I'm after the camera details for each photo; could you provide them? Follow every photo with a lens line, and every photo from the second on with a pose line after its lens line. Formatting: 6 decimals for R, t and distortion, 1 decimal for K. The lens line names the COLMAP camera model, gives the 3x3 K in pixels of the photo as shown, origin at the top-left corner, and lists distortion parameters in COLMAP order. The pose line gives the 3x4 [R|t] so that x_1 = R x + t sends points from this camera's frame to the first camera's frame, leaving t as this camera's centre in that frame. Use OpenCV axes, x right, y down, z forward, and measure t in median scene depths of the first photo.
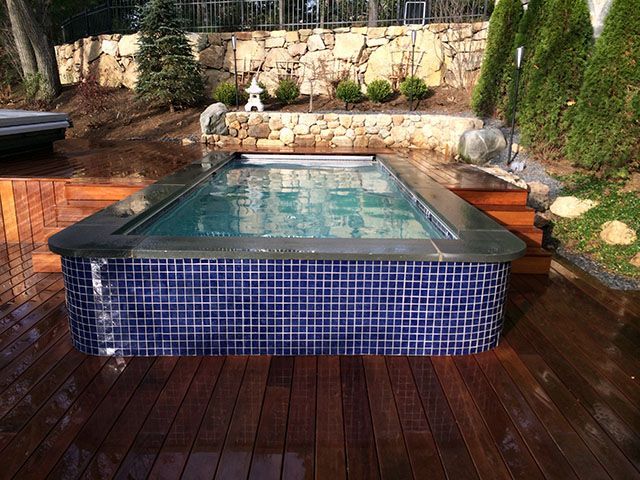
lens RADIAL K [[533.6, 0, 320.0], [0, 533.6, 240.0], [0, 0, 1]] dist [0.056553, -0.001315]
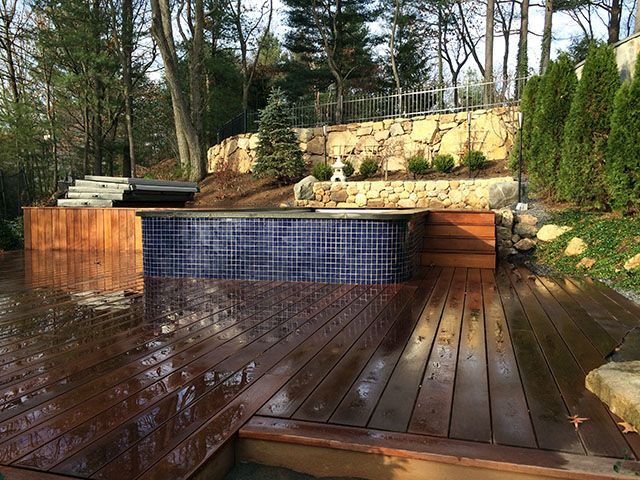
lens RADIAL K [[533.6, 0, 320.0], [0, 533.6, 240.0], [0, 0, 1]] dist [0.056553, -0.001315]
pose [[0.962934, 0.006678, -0.269654, 0.171079], [-0.057404, 0.981867, -0.180672, 0.116182], [0.263557, 0.189455, 0.945856, -0.150293]]
